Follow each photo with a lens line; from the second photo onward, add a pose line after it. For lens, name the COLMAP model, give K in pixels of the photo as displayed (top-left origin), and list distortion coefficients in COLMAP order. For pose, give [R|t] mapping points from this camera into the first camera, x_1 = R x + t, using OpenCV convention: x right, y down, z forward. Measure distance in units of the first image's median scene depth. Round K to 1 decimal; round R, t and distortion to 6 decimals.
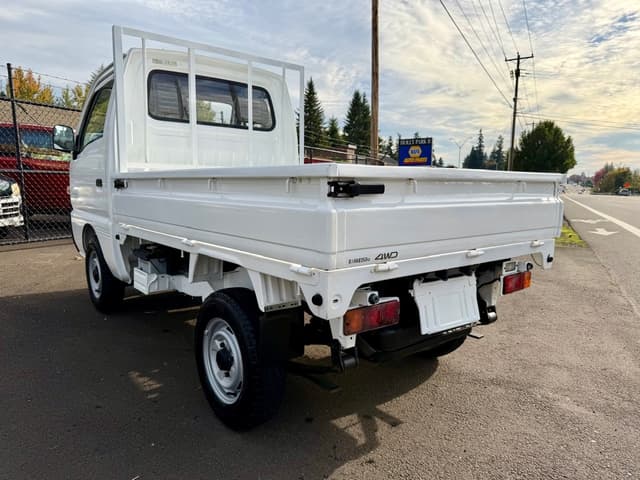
lens RADIAL K [[469.3, 0, 320.0], [0, 469.3, 240.0], [0, 0, 1]] dist [0.005856, -0.008482]
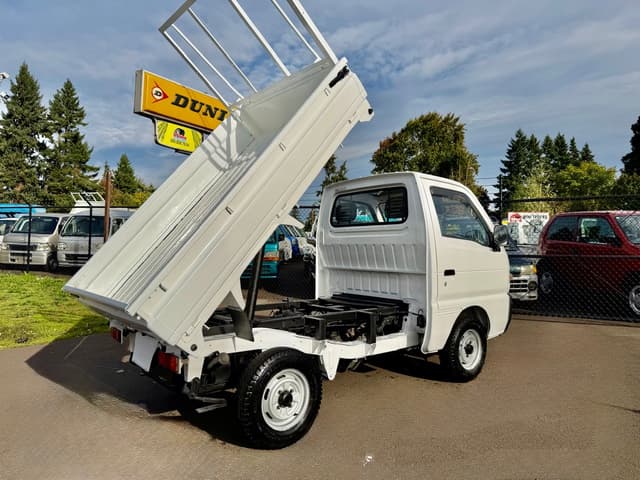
lens RADIAL K [[443.9, 0, 320.2], [0, 443.9, 247.5], [0, 0, 1]] dist [0.016697, -0.001149]
pose [[-0.001211, -0.024272, -0.999705, 1.629367], [-0.127345, 0.991570, -0.023920, -0.224169], [0.991858, 0.127278, -0.004292, 1.438178]]
